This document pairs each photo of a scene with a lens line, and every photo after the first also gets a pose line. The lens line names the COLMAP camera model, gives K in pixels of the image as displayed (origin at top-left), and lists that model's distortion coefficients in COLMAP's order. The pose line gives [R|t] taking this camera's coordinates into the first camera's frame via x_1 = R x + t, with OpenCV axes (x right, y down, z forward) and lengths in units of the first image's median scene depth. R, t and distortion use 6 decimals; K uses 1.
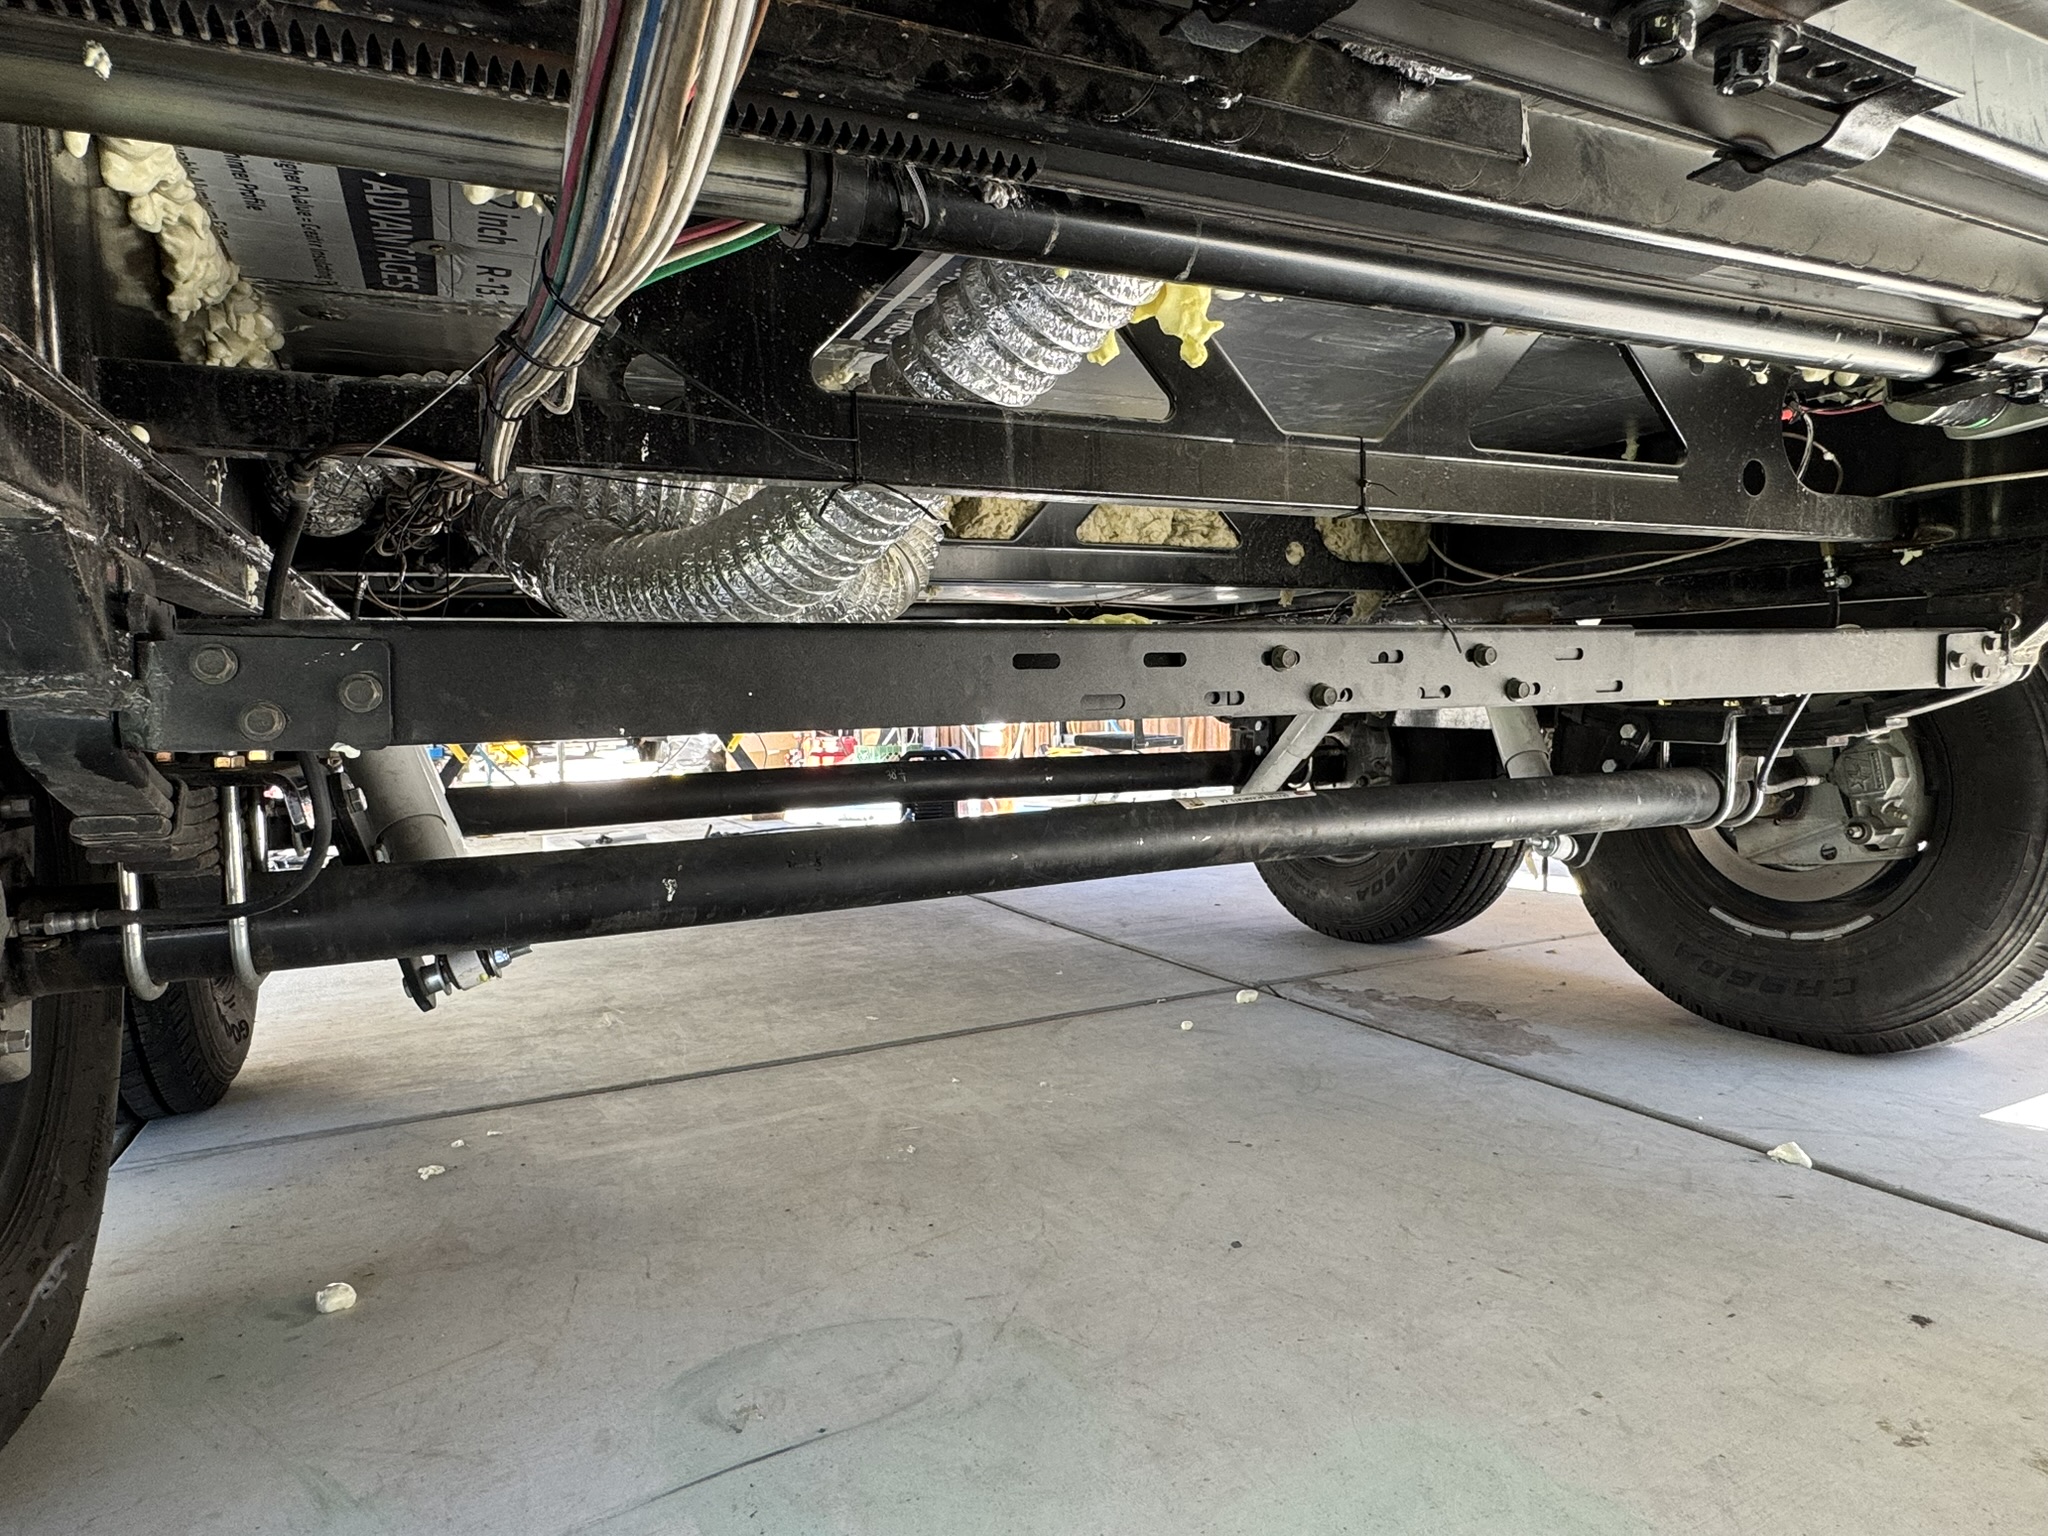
lens RADIAL K [[1201.0, 0, 1022.2], [0, 1201.0, 769.7], [0, 0, 1]] dist [0.000615, 0.000364]
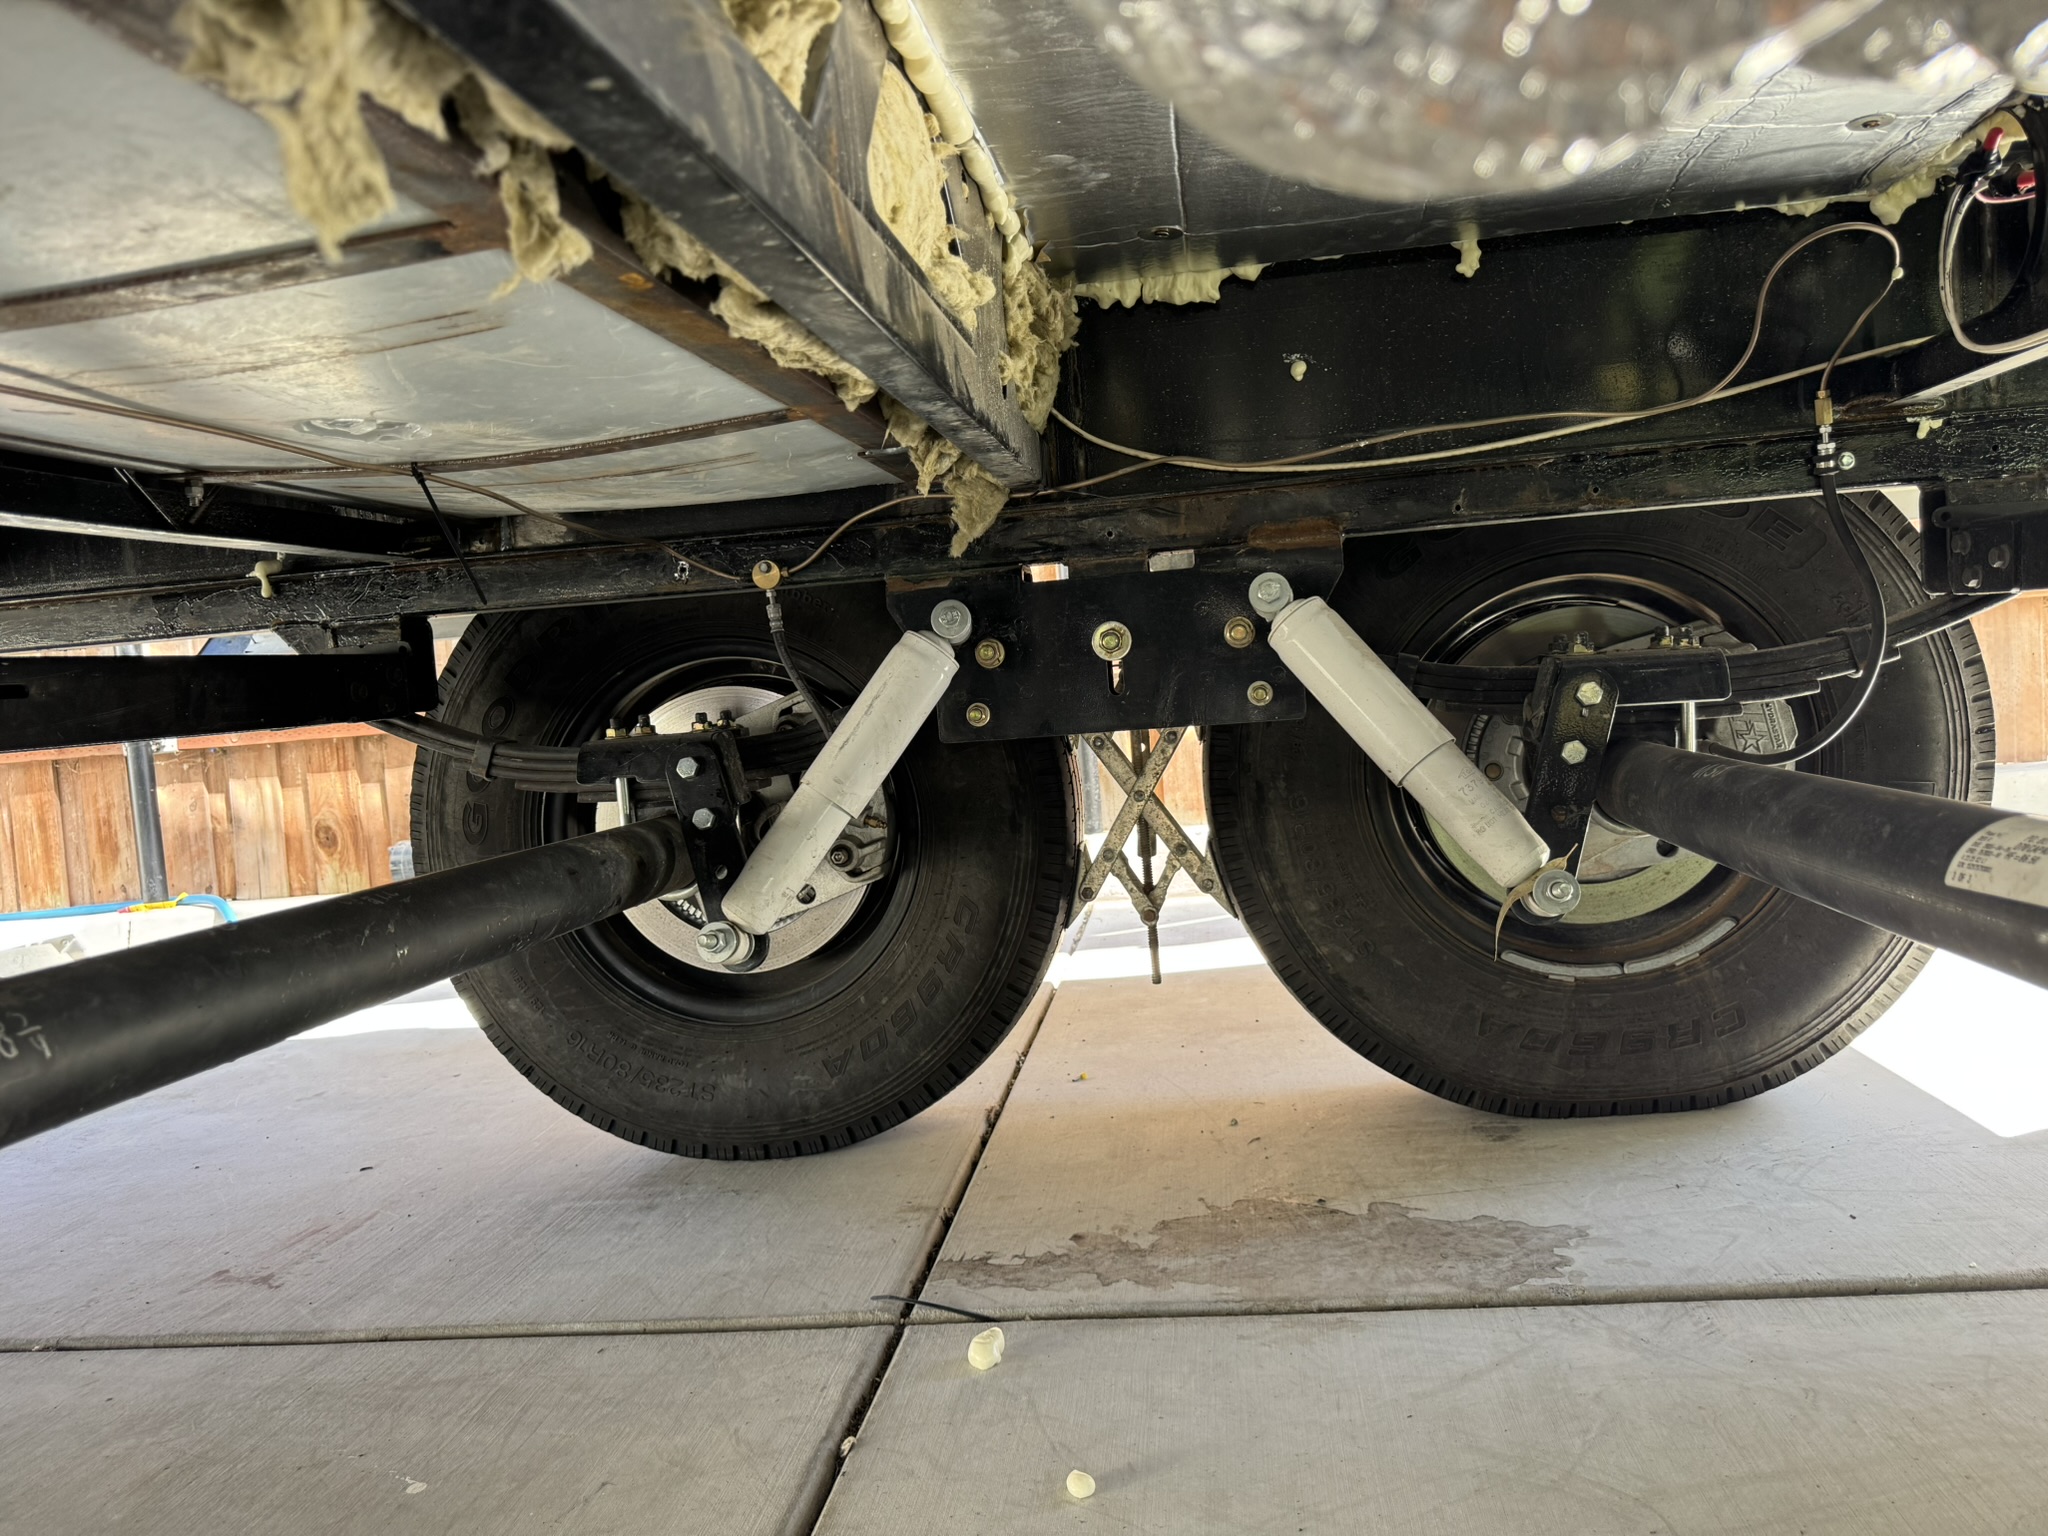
lens RADIAL K [[1435.0, 0, 1023.6], [0, 1435.0, 764.0], [0, 0, 1]] dist [-0.006894, -0.002843]
pose [[0.558461, -0.066903, 0.826829, -0.267817], [0.116949, 0.993137, 0.001369, -0.028369], [-0.821246, 0.095933, 0.562452, 0.788016]]
